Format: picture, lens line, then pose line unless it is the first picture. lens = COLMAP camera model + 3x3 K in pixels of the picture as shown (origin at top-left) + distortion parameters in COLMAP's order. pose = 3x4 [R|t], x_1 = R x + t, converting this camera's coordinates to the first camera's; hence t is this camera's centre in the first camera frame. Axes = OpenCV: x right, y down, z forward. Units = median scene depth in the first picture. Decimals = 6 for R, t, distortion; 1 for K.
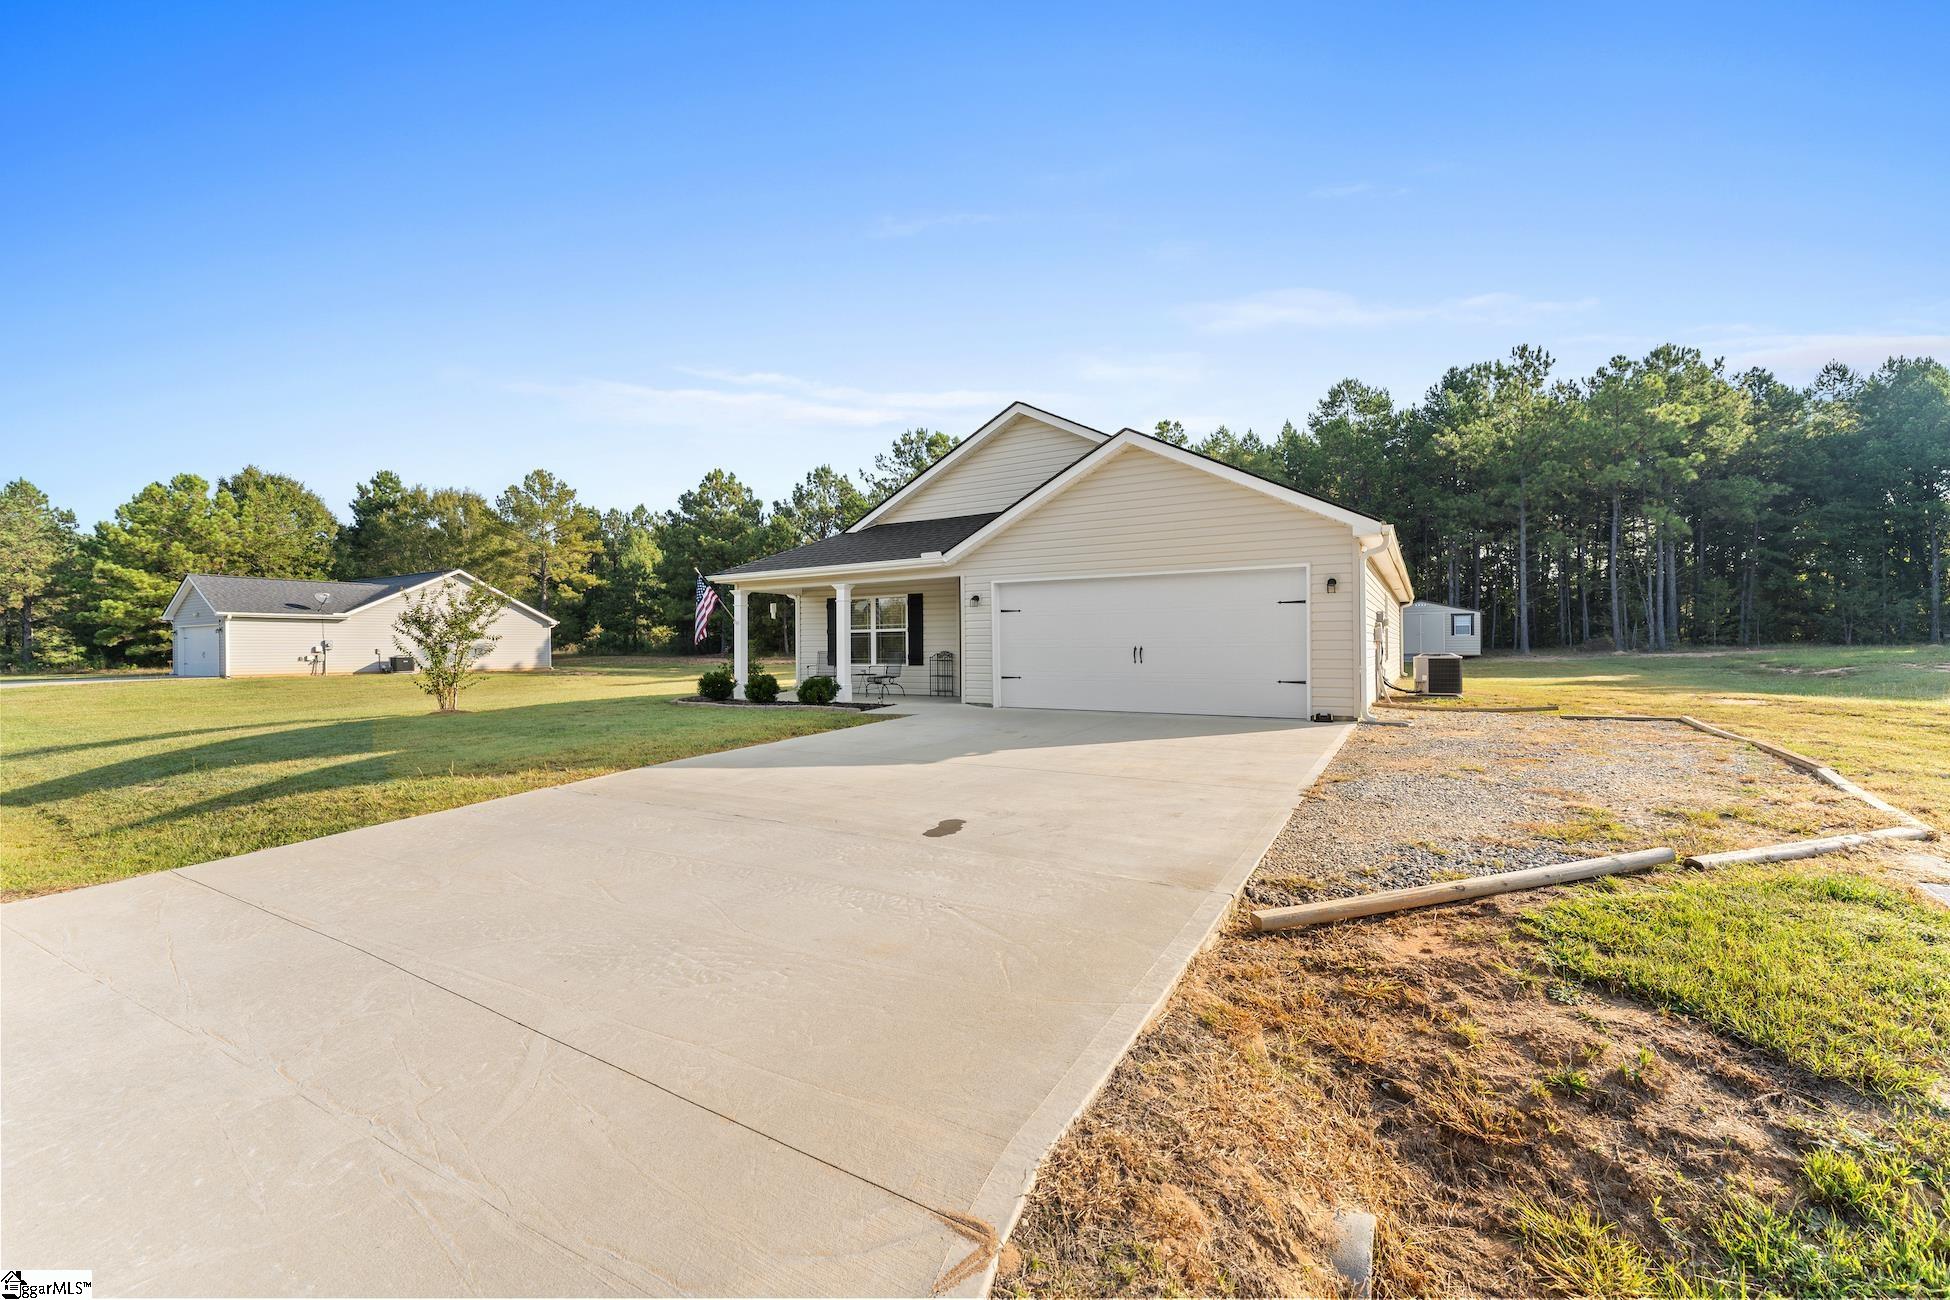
lens RADIAL K [[780.5, 0, 977.2], [0, 780.5, 643.4], [0, 0, 1]] dist [0.002240, -0.000490]
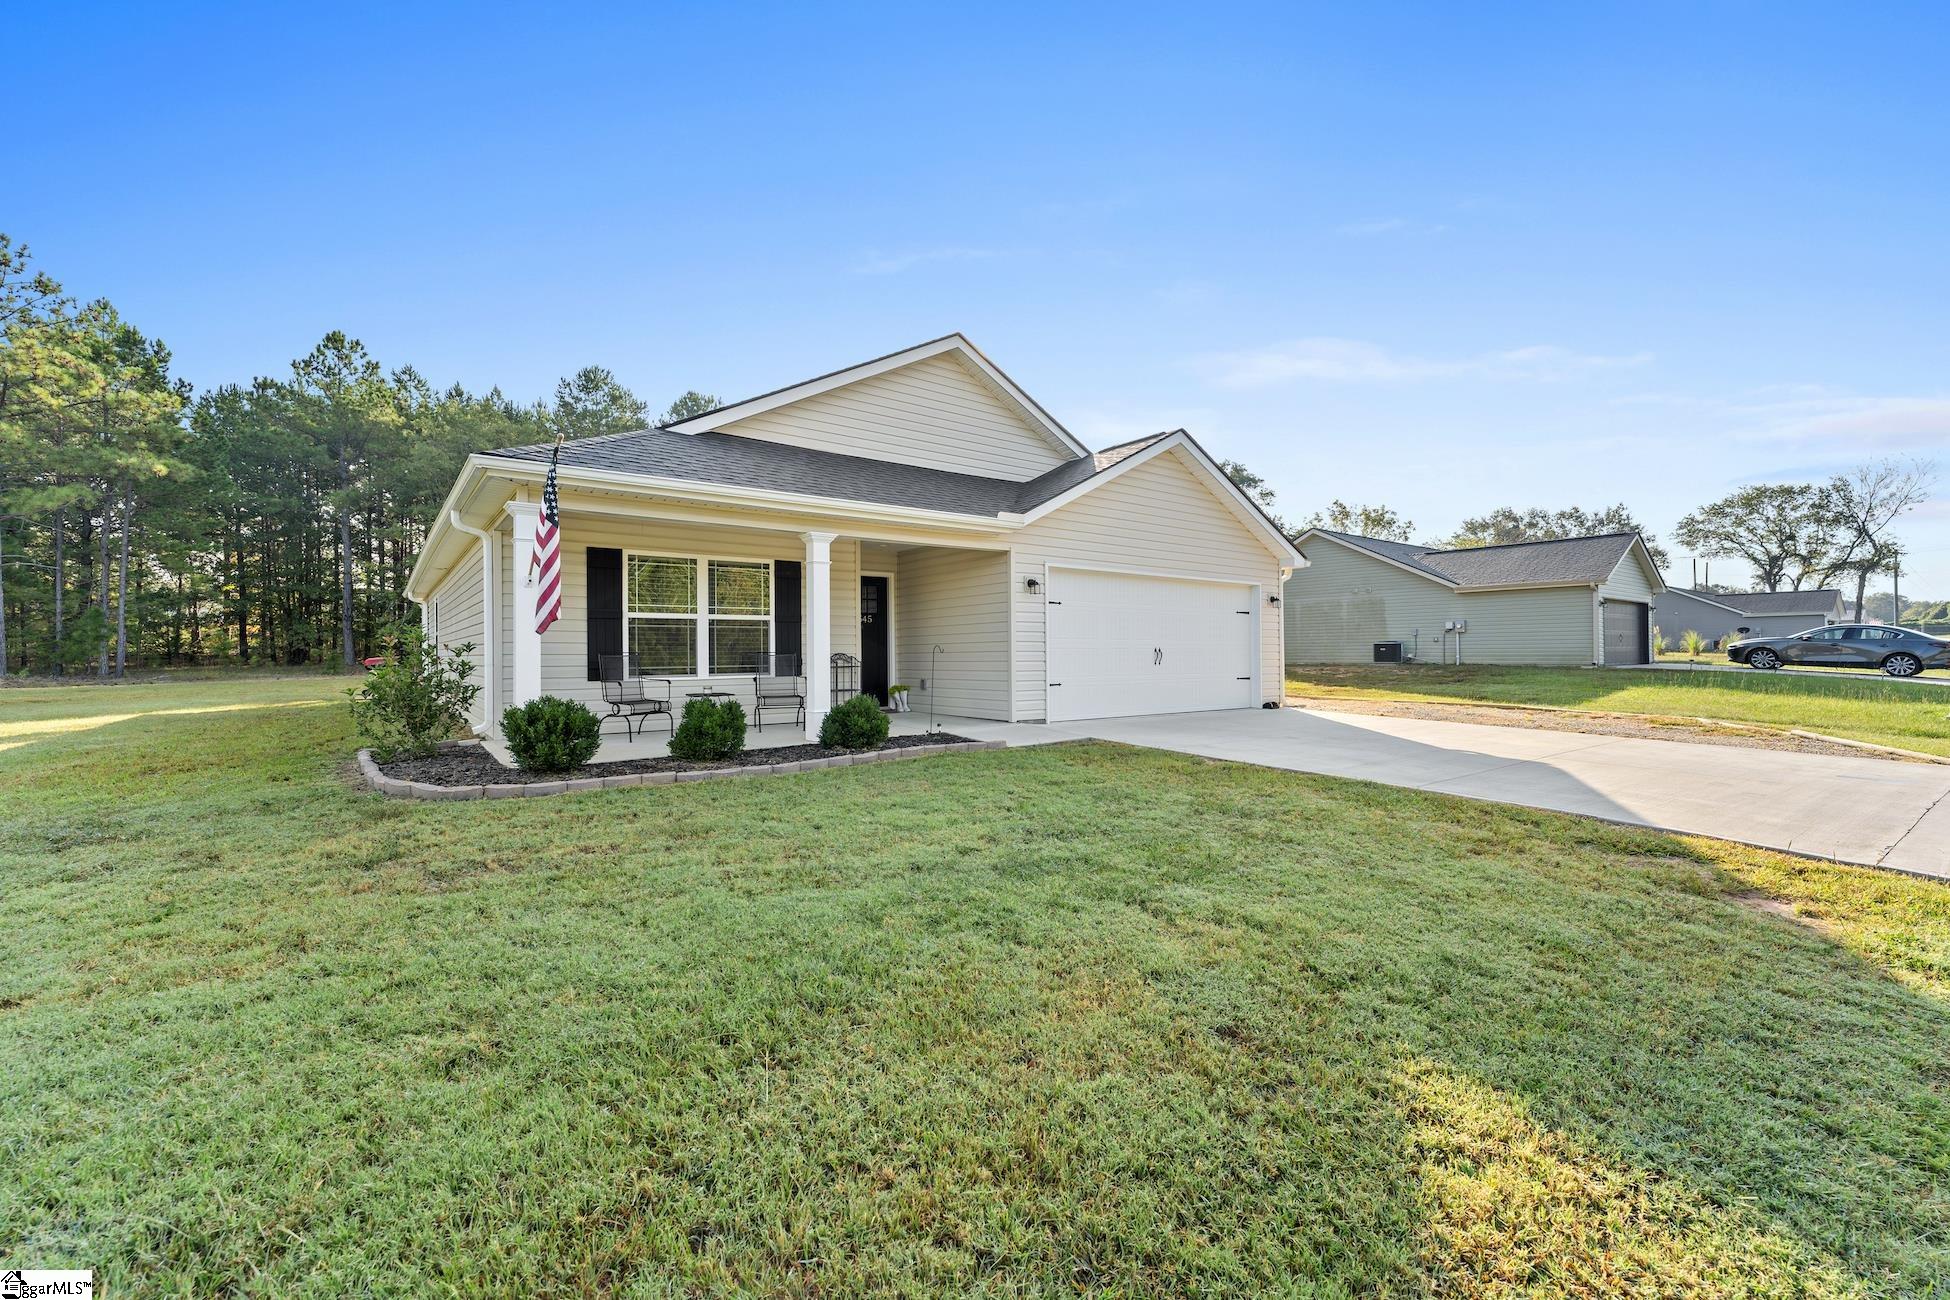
lens RADIAL K [[780.5, 0, 976.1], [0, 780.5, 648.1], [0, 0, 1]] dist [0.002240, -0.000490]
pose [[0.387125, 0.010483, 0.921968, -0.577954], [-0.005712, 0.999943, -0.008971, 0.010495], [-0.922010, -0.001793, 0.387163, 0.601112]]
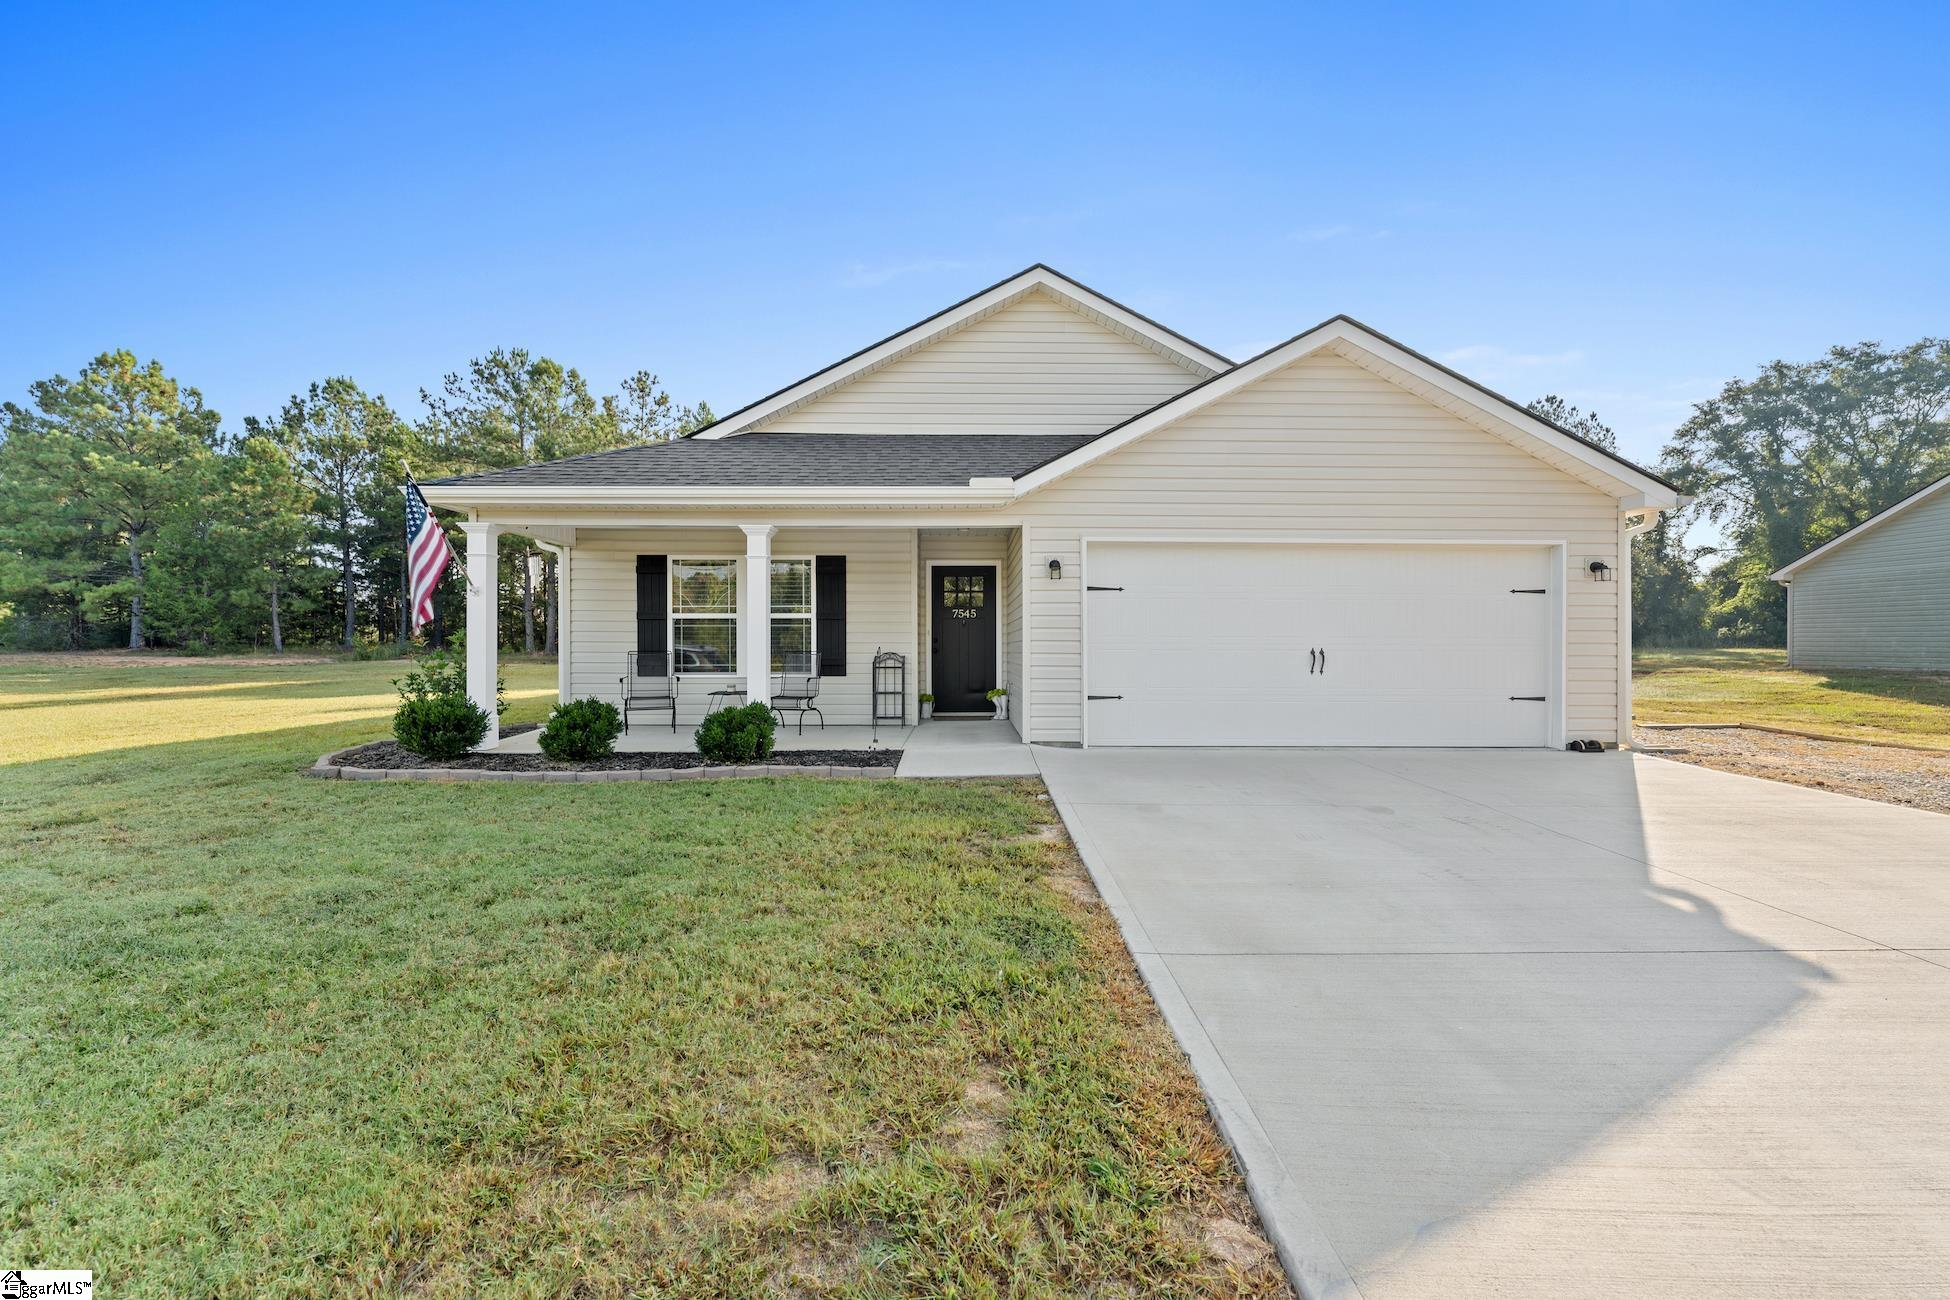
lens RADIAL K [[780.5, 0, 972.7], [0, 780.5, 649.9], [0, 0, 1]] dist [0.002240, -0.000490]
pose [[0.852935, 0.004935, 0.521993, -0.289258], [-0.011587, 0.999888, 0.009480, 0.001421], [-0.521888, -0.014134, 0.852897, 0.421267]]
